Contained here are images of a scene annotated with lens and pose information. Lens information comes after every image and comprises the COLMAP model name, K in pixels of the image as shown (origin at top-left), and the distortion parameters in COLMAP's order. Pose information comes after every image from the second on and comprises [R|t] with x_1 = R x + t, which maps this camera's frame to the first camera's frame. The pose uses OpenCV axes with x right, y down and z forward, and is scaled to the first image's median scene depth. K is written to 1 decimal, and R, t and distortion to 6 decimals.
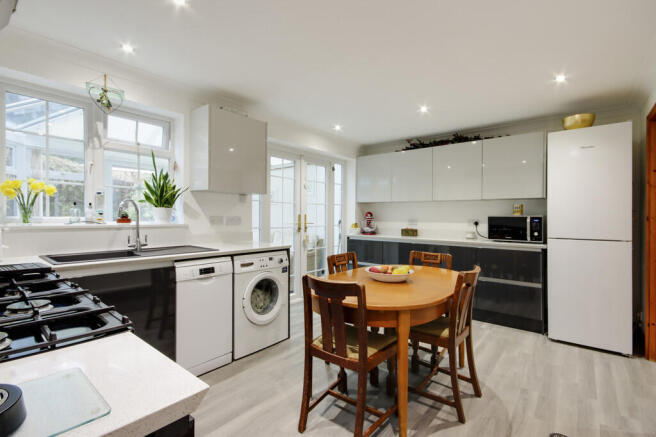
lens RADIAL K [[303.9, 0, 326.9], [0, 303.9, 214.0], [0, 0, 1]] dist [-0.000436, -0.000167]
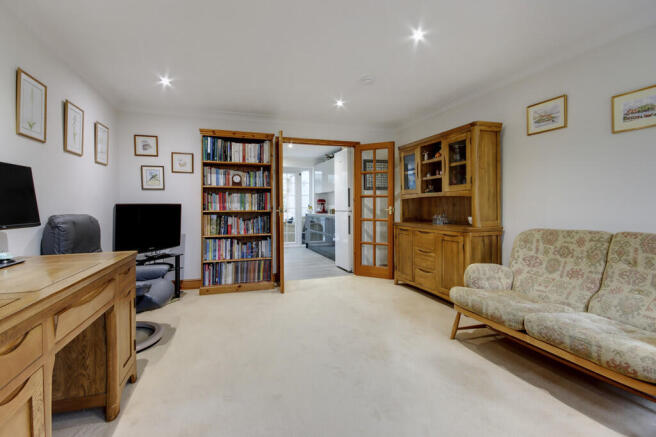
lens RADIAL K [[303.9, 0, 326.9], [0, 303.9, 214.0], [0, 0, 1]] dist [-0.000436, -0.000167]
pose [[0.853556, 0.009436, -0.520915, 1.038030], [0.003156, 0.999724, 0.023280, 0.035469], [0.520991, -0.021515, 0.853291, -0.384214]]
